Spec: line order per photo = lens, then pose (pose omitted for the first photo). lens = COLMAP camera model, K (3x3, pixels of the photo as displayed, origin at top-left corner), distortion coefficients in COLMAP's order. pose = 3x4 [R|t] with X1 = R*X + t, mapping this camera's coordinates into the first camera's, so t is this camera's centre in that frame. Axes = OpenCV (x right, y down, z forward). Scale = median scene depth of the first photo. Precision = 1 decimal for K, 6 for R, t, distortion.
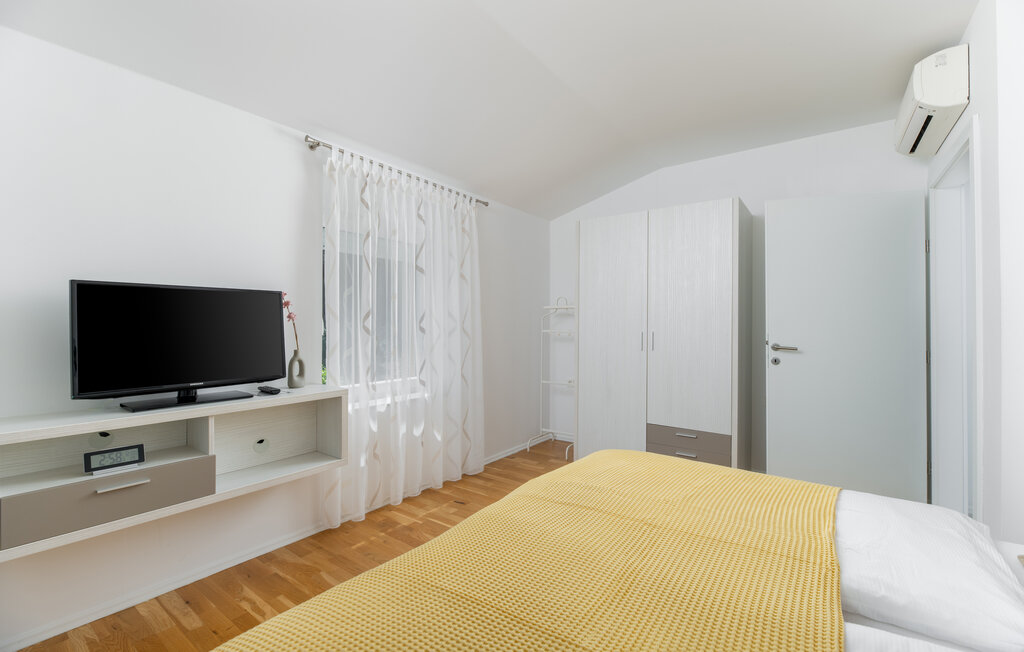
lens RADIAL K [[431.9, 0, 512.0], [0, 431.9, 326.0], [0, 0, 1]] dist [-0.002115, -0.000582]
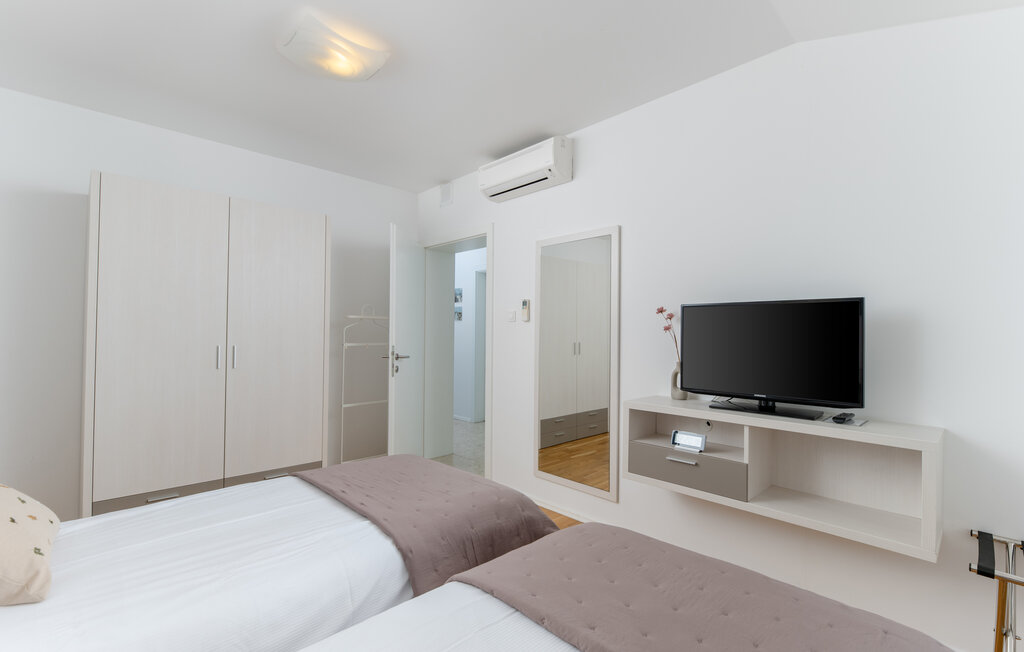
lens RADIAL K [[455.0, 0, 512.0], [0, 455.0, 326.0], [0, 0, 1]] dist [-0.000988, -0.000103]
pose [[-0.178843, -0.021955, -0.983633, 0.475154], [-0.003944, 0.999759, -0.021597, -0.007921], [0.983870, 0.000017, -0.178887, 0.604538]]
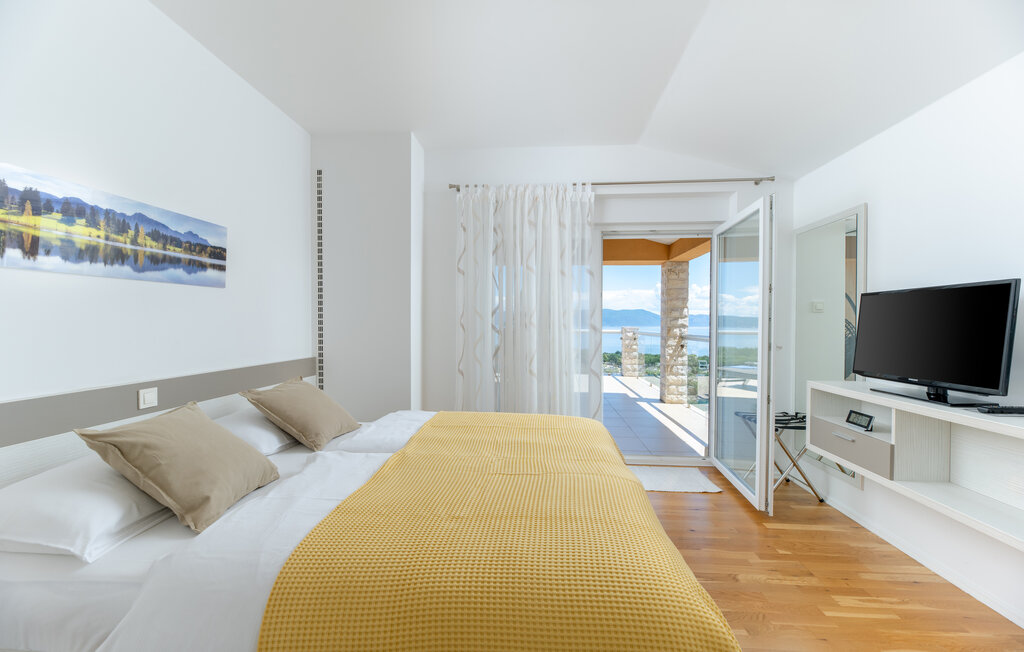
lens RADIAL K [[431.9, 0, 512.0], [0, 431.9, 326.0], [0, 0, 1]] dist [-0.002115, -0.000582]
pose [[-0.852251, 0.004112, -0.523116, 0.667777], [0.000522, 0.999975, 0.007010, -0.006905], [0.523132, 0.005701, -0.852233, 1.386328]]
